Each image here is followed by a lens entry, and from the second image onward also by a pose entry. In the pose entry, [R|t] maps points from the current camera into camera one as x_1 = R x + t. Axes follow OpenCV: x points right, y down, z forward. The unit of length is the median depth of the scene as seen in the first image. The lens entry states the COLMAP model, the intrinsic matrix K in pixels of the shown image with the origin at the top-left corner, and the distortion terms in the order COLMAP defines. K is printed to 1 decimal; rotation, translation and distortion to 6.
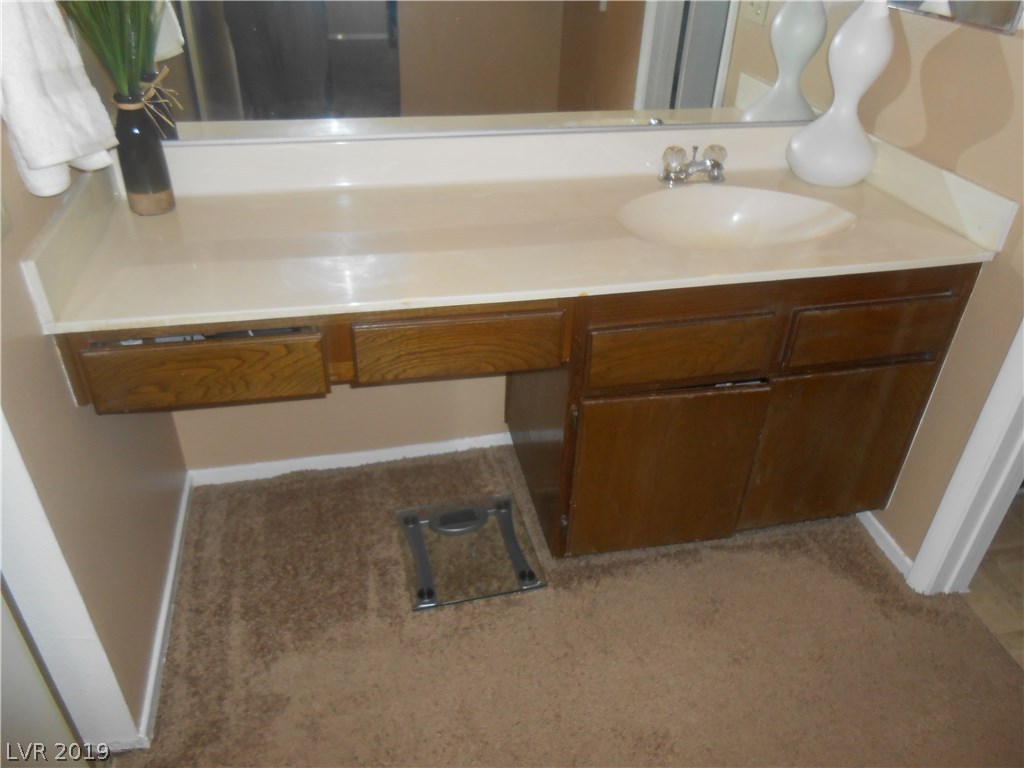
lens RADIAL K [[781.6, 0, 513.0], [0, 781.6, 385.1], [0, 0, 1]] dist [-0.048237, 0.048075]
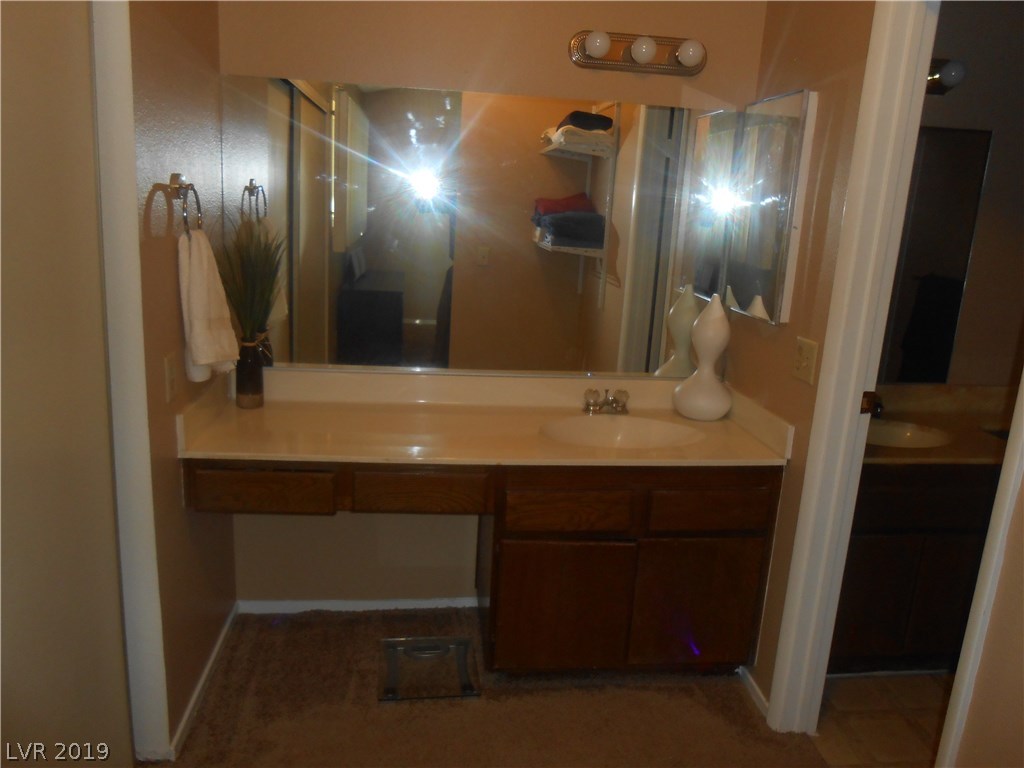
lens RADIAL K [[781.6, 0, 512.7], [0, 781.6, 381.4], [0, 0, 1]] dist [-0.048237, 0.048075]
pose [[0.994005, 0.046788, -0.098815, 0.206772], [-0.078394, 0.935001, -0.345871, 0.213661], [0.076210, 0.351544, 0.933064, -0.425121]]
